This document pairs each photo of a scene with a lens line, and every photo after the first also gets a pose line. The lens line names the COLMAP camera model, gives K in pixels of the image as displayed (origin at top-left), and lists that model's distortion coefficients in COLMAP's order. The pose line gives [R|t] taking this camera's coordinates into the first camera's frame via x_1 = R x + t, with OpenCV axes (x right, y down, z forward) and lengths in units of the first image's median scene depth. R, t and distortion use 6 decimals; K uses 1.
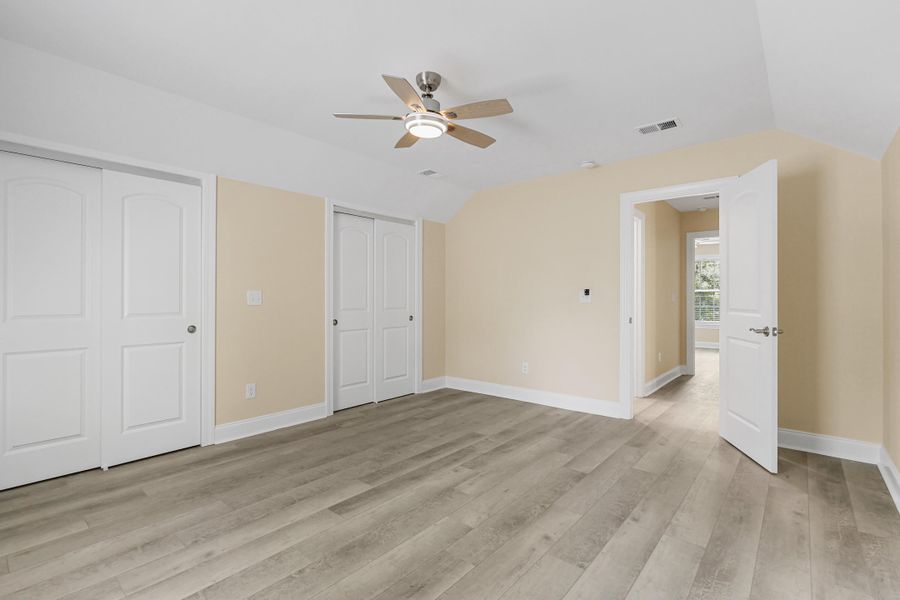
lens RADIAL K [[421.3, 0, 450.0], [0, 421.3, 300.0], [0, 0, 1]] dist [0.000949, -0.000238]
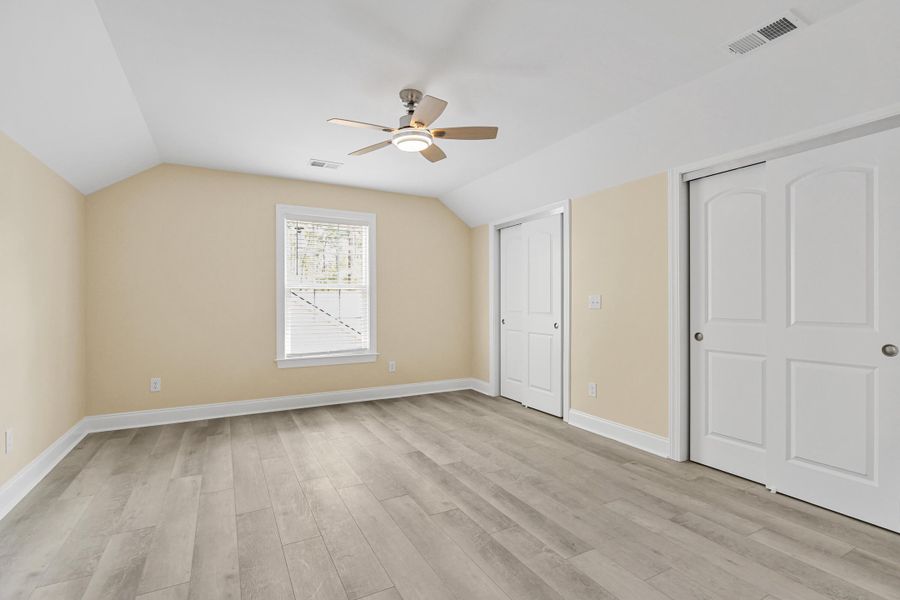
lens RADIAL K [[421.3, 0, 450.0], [0, 421.3, 300.0], [0, 0, 1]] dist [0.000949, -0.000238]
pose [[-0.371077, -0.005826, -0.928584, 0.737847], [-0.000178, 0.999981, -0.006203, -0.004341], [0.928602, -0.002136, -0.371071, 1.205538]]
